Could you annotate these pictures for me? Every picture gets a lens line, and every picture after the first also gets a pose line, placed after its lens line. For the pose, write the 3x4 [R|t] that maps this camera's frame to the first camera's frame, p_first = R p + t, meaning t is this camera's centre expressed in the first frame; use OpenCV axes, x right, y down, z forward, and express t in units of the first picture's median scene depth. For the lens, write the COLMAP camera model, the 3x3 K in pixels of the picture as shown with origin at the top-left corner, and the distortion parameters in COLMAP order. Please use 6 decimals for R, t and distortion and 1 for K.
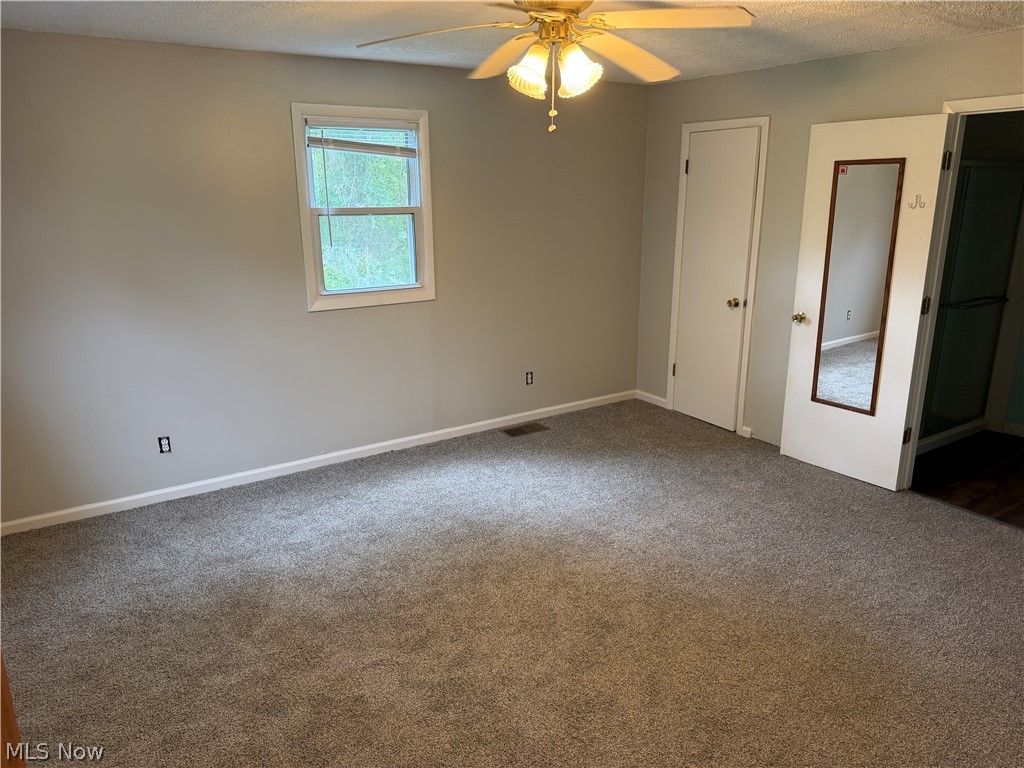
lens RADIAL K [[723.5, 0, 511.4], [0, 723.5, 386.6], [0, 0, 1]] dist [0.074781, -0.095656]
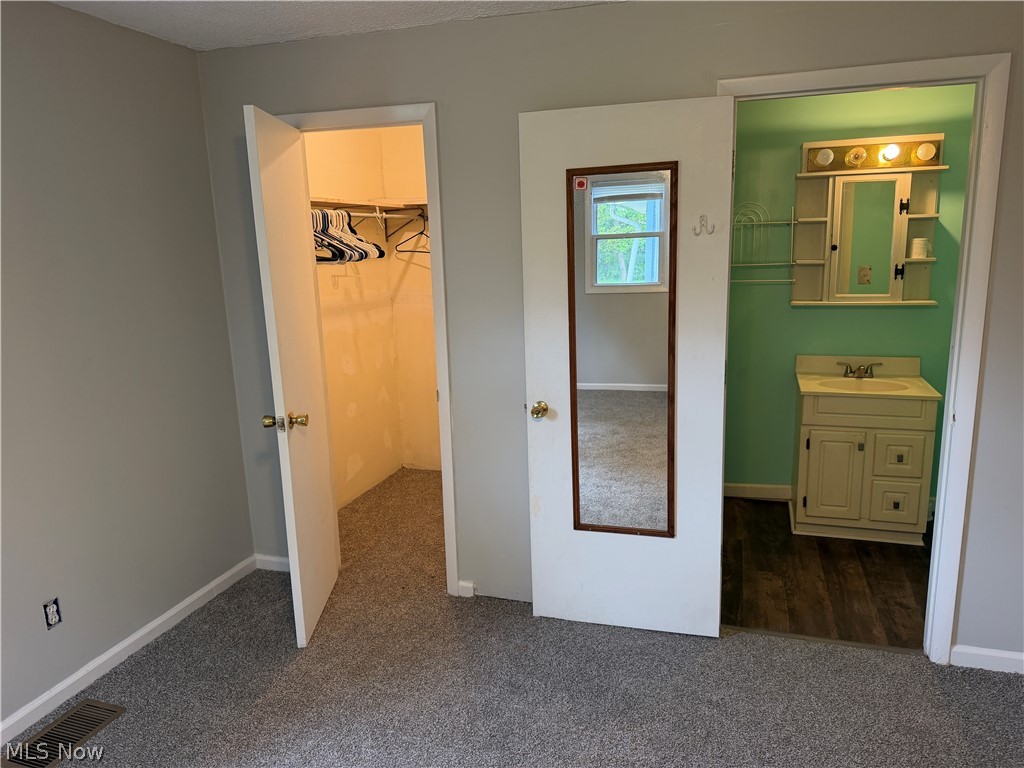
lens RADIAL K [[723.5, 0, 517.8], [0, 723.5, 389.4], [0, 0, 1]] dist [0.074781, -0.095656]
pose [[0.775112, -0.151047, 0.613504, -0.014095], [0.197543, 0.980260, -0.008236, -0.110903], [-0.600149, 0.127577, 0.789649, 0.498965]]
